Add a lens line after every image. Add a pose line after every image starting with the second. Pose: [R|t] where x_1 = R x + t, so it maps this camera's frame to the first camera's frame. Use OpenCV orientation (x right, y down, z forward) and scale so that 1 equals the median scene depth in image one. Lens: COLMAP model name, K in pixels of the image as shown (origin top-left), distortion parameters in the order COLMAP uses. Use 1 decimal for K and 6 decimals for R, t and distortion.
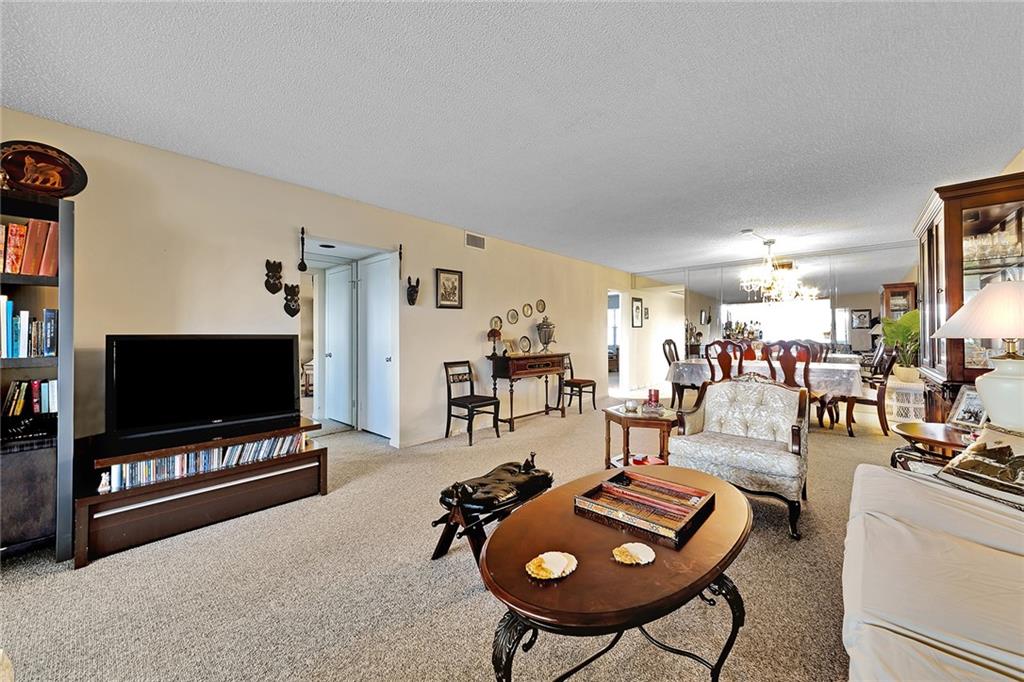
lens RADIAL K [[380.7, 0, 516.4], [0, 380.7, 332.6], [0, 0, 1]] dist [-0.000871, -0.000042]
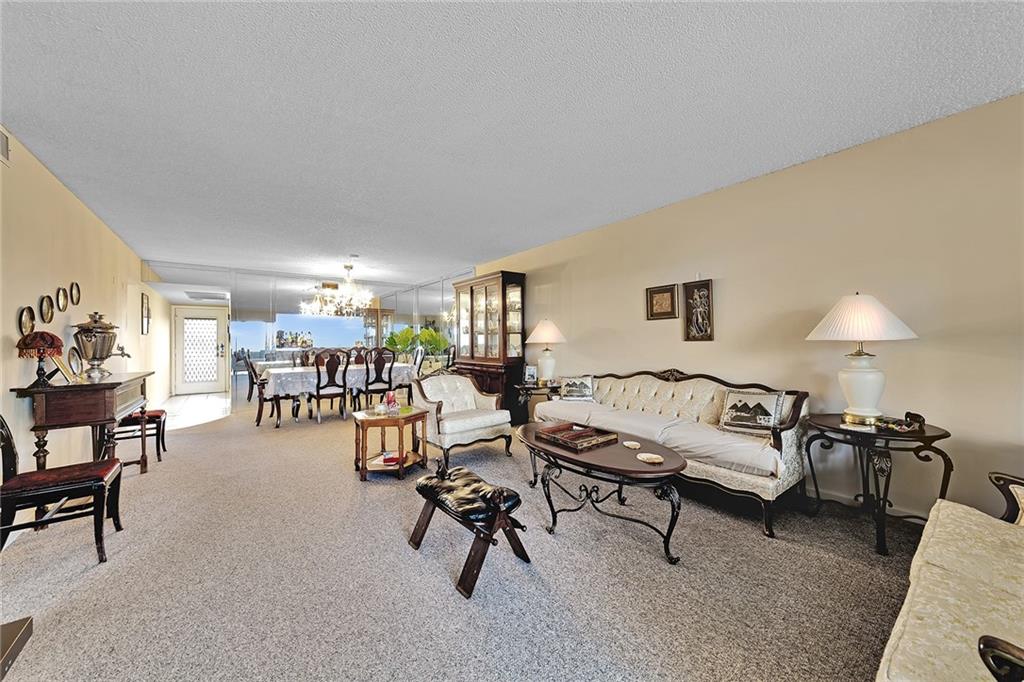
lens RADIAL K [[366.0, 0, 515.2], [0, 366.0, 340.5], [0, 0, 1]] dist [0.001157, 0.000044]
pose [[0.172510, 0.006153, 0.984988, -0.308873], [0.000329, 0.999980, -0.006304, 0.002851], [-0.985008, 0.001412, 0.172505, 0.223816]]
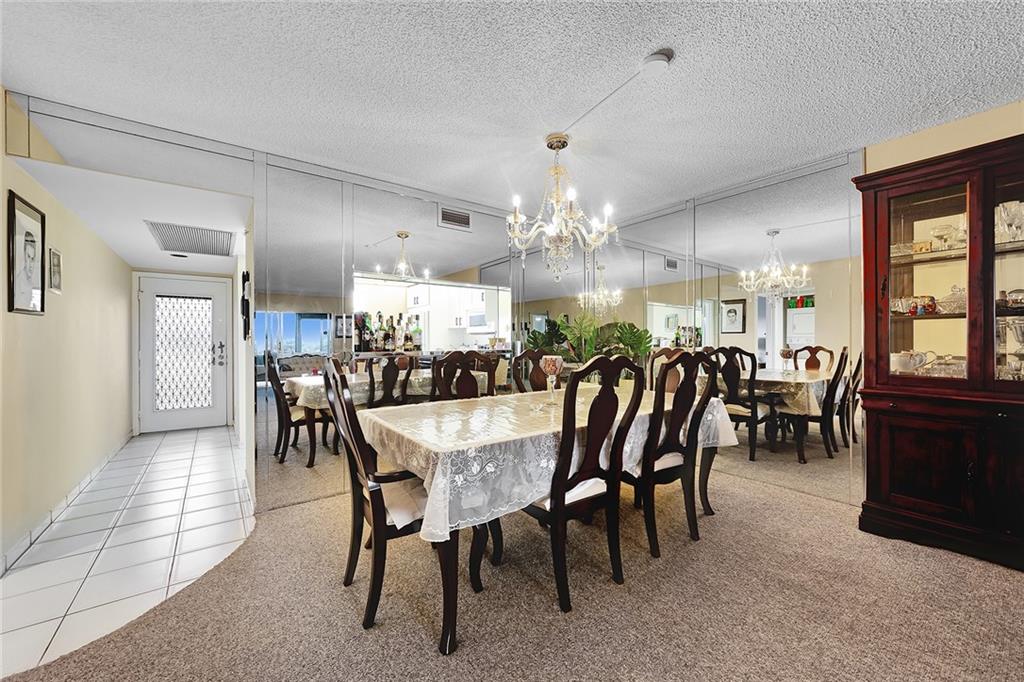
lens RADIAL K [[395.6, 0, 512.0], [0, 395.6, 341.0], [0, 0, 1]] dist [-0.000032, -0.000074]
pose [[0.195554, 0.004752, 0.980681, 0.144231], [-0.001127, 0.999989, -0.004621, 0.006778], [-0.980692, -0.000202, 0.195557, 0.765976]]
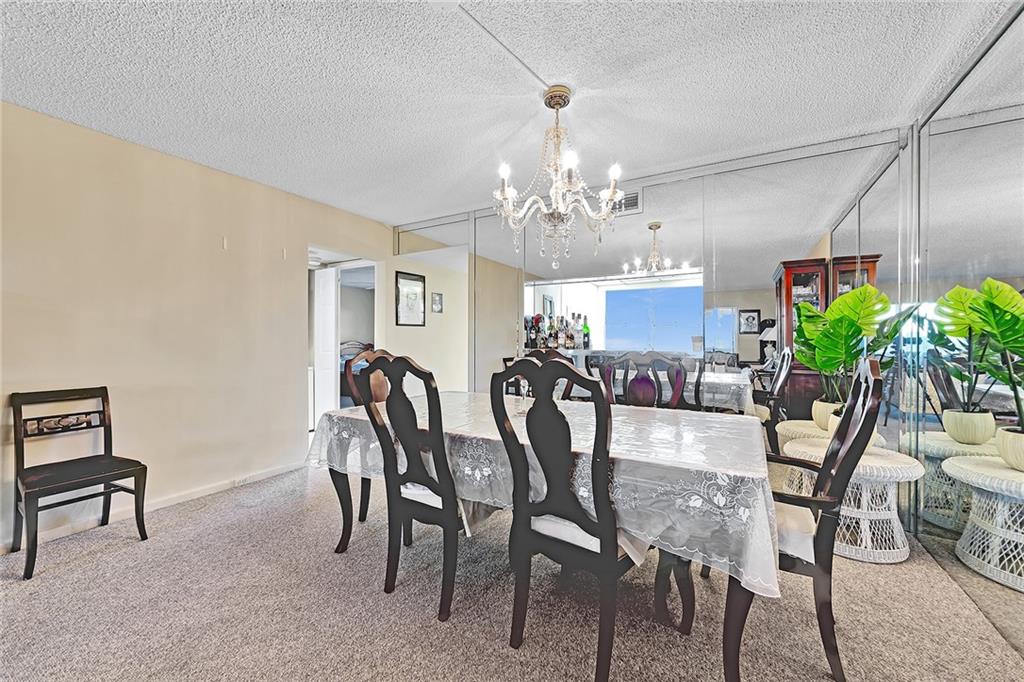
lens RADIAL K [[395.6, 0, 512.0], [0, 395.6, 341.0], [0, 0, 1]] dist [-0.000032, -0.000074]
pose [[0.979377, 0.005072, 0.201978, 0.431474], [-0.006901, 0.999941, 0.008354, 0.002590], [-0.201924, -0.009575, 0.979354, 0.493940]]
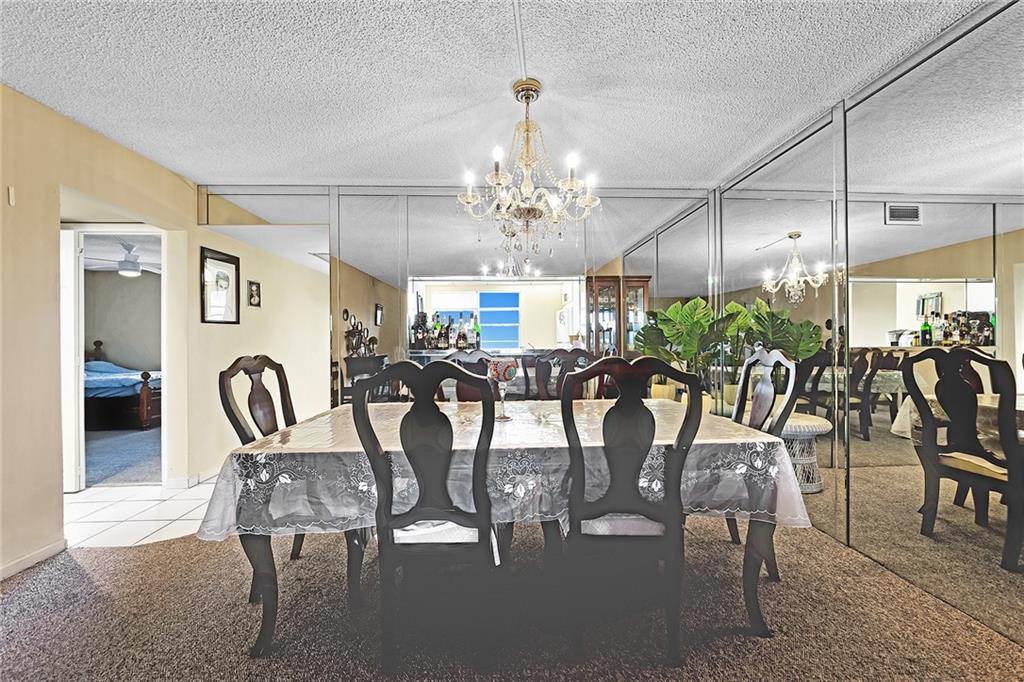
lens RADIAL K [[393.4, 0, 512.8], [0, 393.4, 338.9], [0, 0, 1]] dist [0.000207, -0.000079]
pose [[0.716054, -0.001468, 0.698043, 0.306484], [0.002560, 0.999997, -0.000523, 0.004435], [-0.698040, 0.002162, 0.716056, 0.585938]]
